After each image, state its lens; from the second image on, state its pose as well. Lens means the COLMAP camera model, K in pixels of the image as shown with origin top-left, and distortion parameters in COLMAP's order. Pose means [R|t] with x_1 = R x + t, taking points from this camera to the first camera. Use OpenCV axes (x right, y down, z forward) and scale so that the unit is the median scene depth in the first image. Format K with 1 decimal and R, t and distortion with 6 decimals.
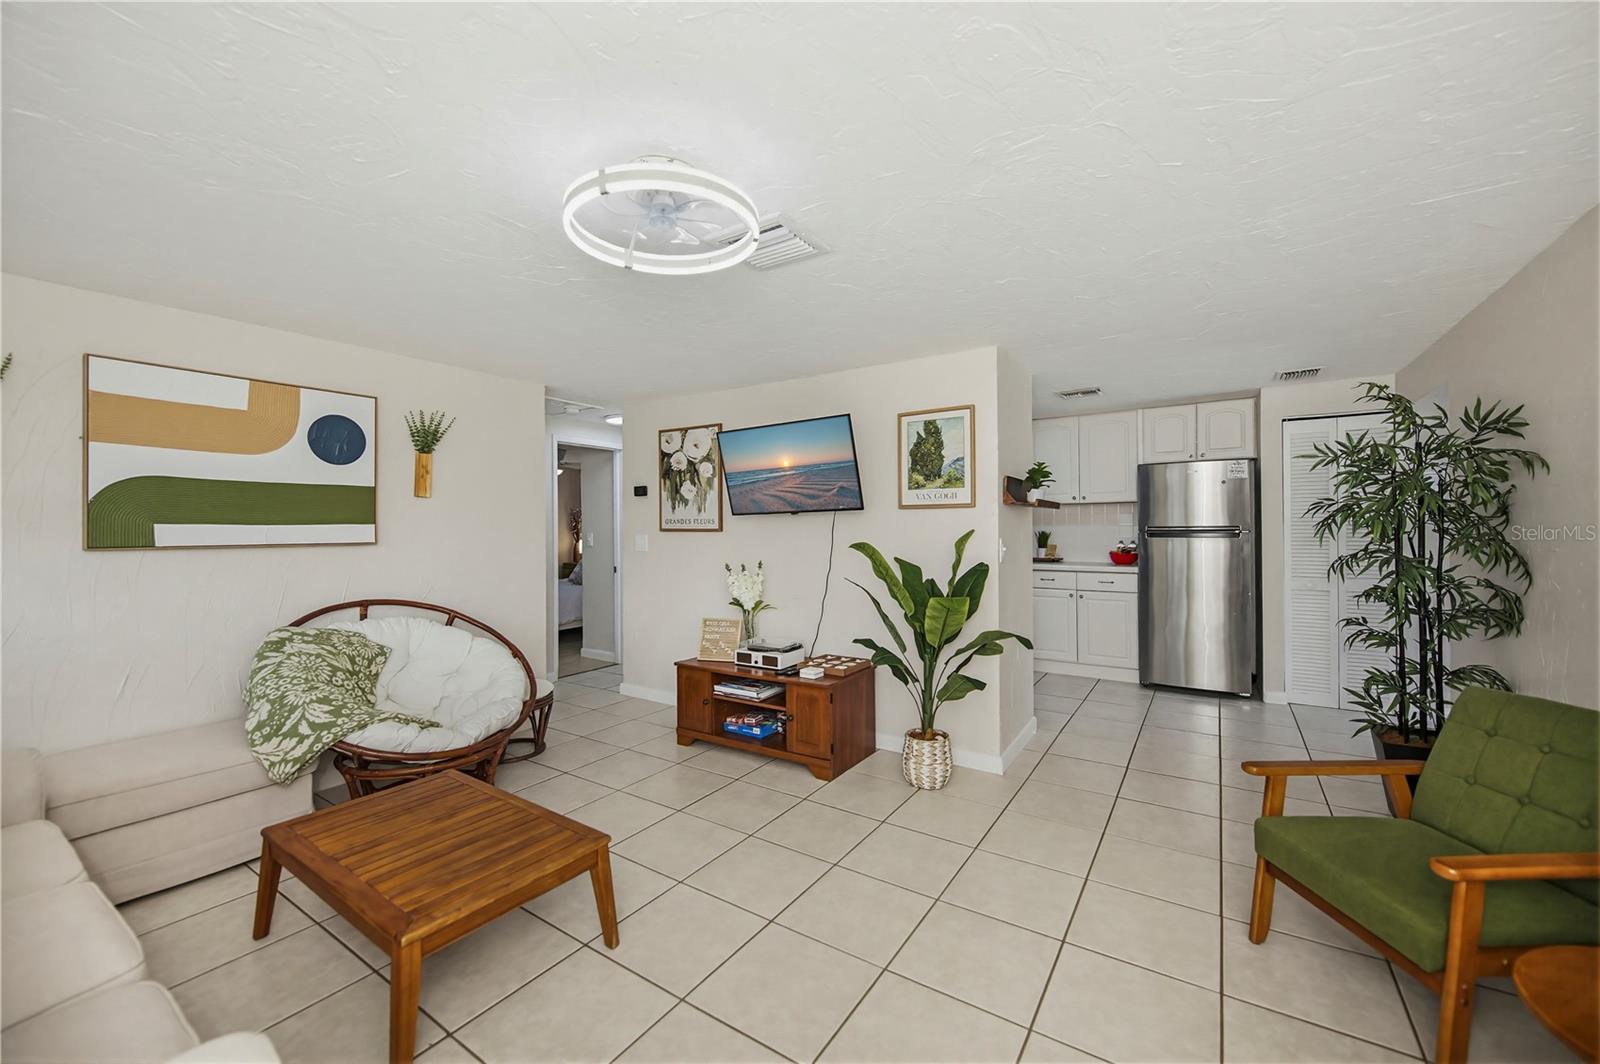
lens RADIAL K [[620.2, 0, 800.0], [0, 620.2, 526.6], [0, 0, 1]] dist [0.000611, -0.000281]
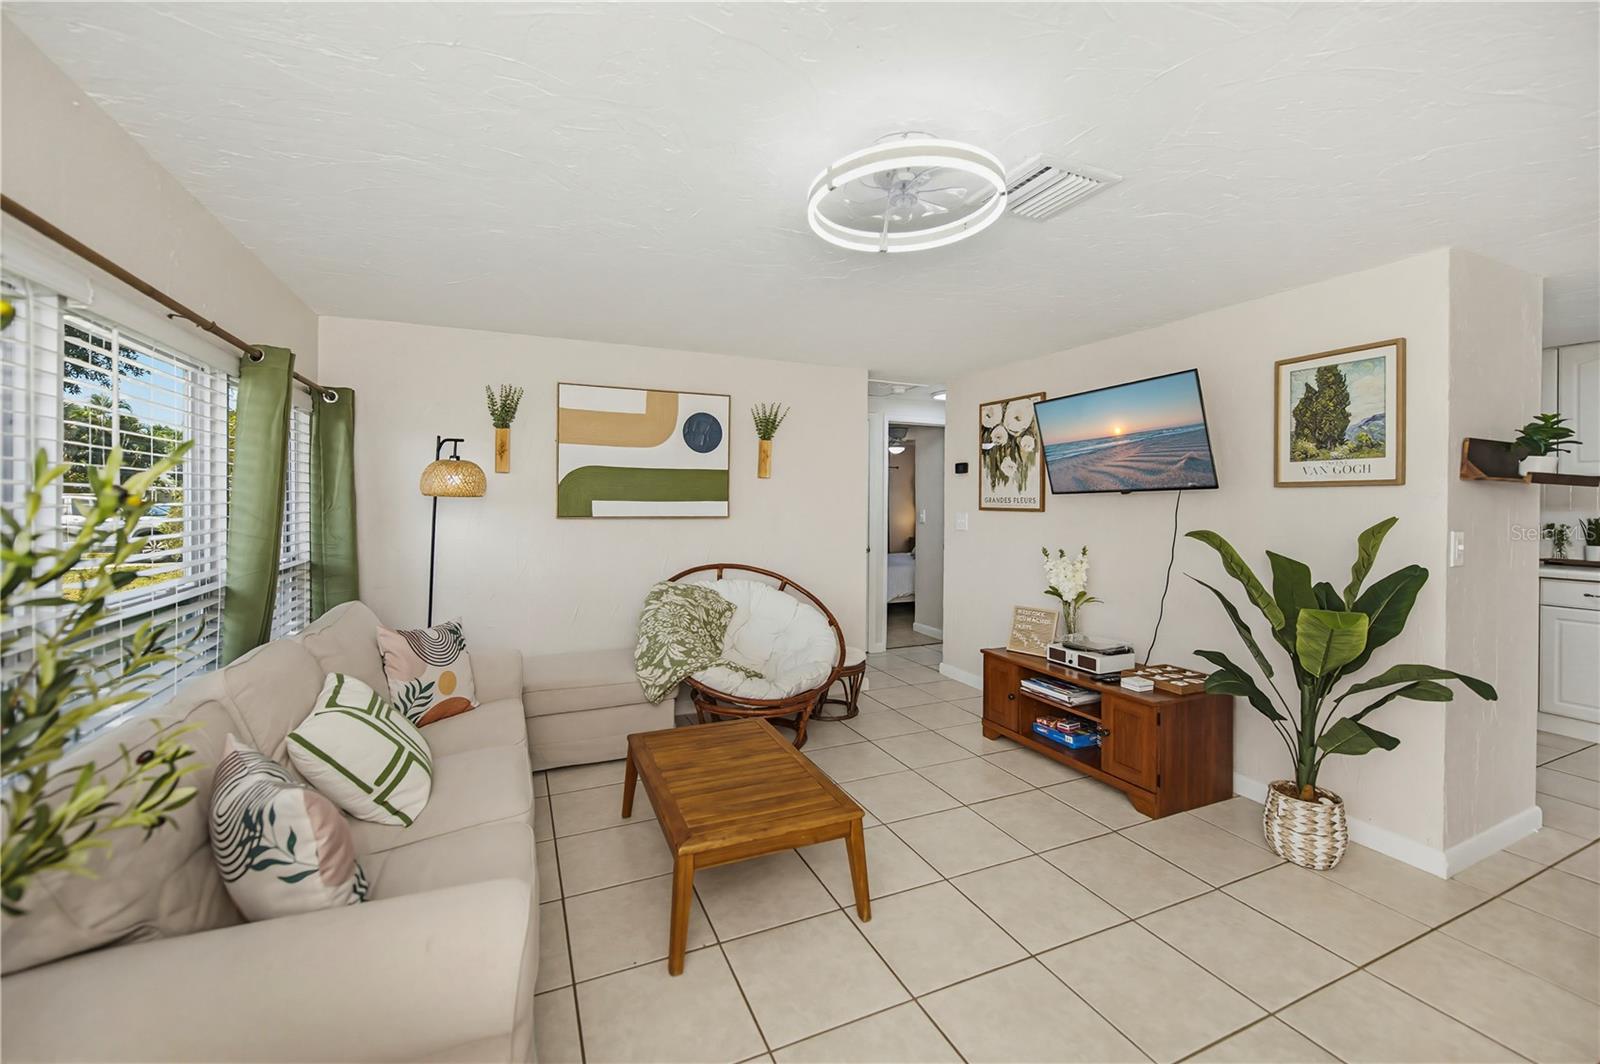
lens RADIAL K [[638.0, 0, 803.7], [0, 638.0, 503.7], [0, 0, 1]] dist [0.000921, -0.000232]
pose [[0.845778, 0.012189, -0.533396, 0.094655], [-0.009928, 0.999925, 0.007107, -0.008645], [0.533443, -0.000715, 0.845836, 0.032658]]
